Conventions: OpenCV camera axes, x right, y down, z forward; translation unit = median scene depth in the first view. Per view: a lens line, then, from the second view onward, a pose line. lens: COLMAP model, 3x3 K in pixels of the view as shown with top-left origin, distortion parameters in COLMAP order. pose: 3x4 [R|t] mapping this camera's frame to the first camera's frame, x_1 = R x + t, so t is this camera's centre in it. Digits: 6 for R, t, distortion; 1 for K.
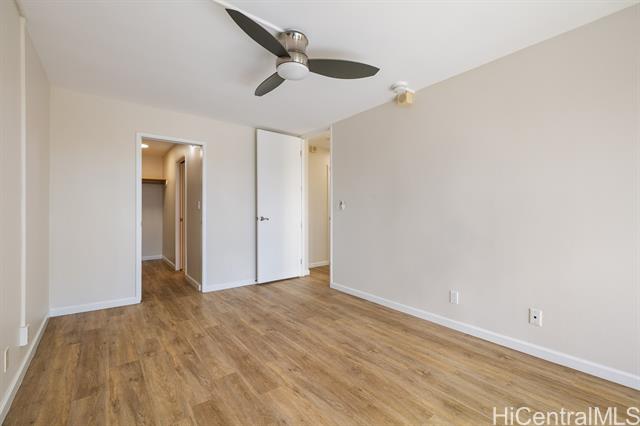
lens RADIAL K [[274.5, 0, 319.7], [0, 274.5, 213.2], [0, 0, 1]] dist [0.003836, 0.000240]
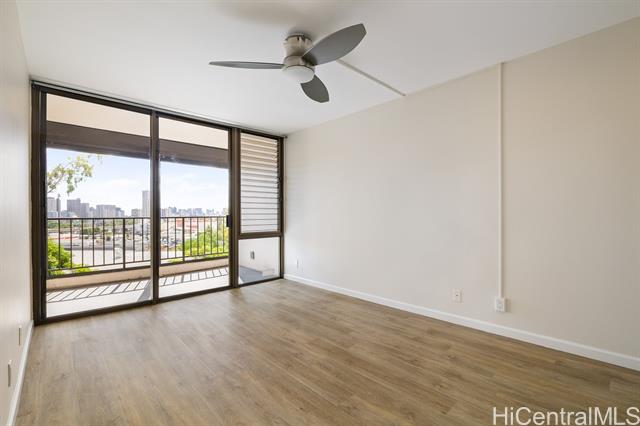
lens RADIAL K [[287.8, 0, 319.9], [0, 287.8, 213.8], [0, 0, 1]] dist [0.002462, 0.000595]
pose [[-0.995780, 0.004874, -0.091641, -0.072736], [0.004821, 0.999988, 0.000801, 0.002331], [0.091644, 0.000356, -0.995792, 2.001445]]
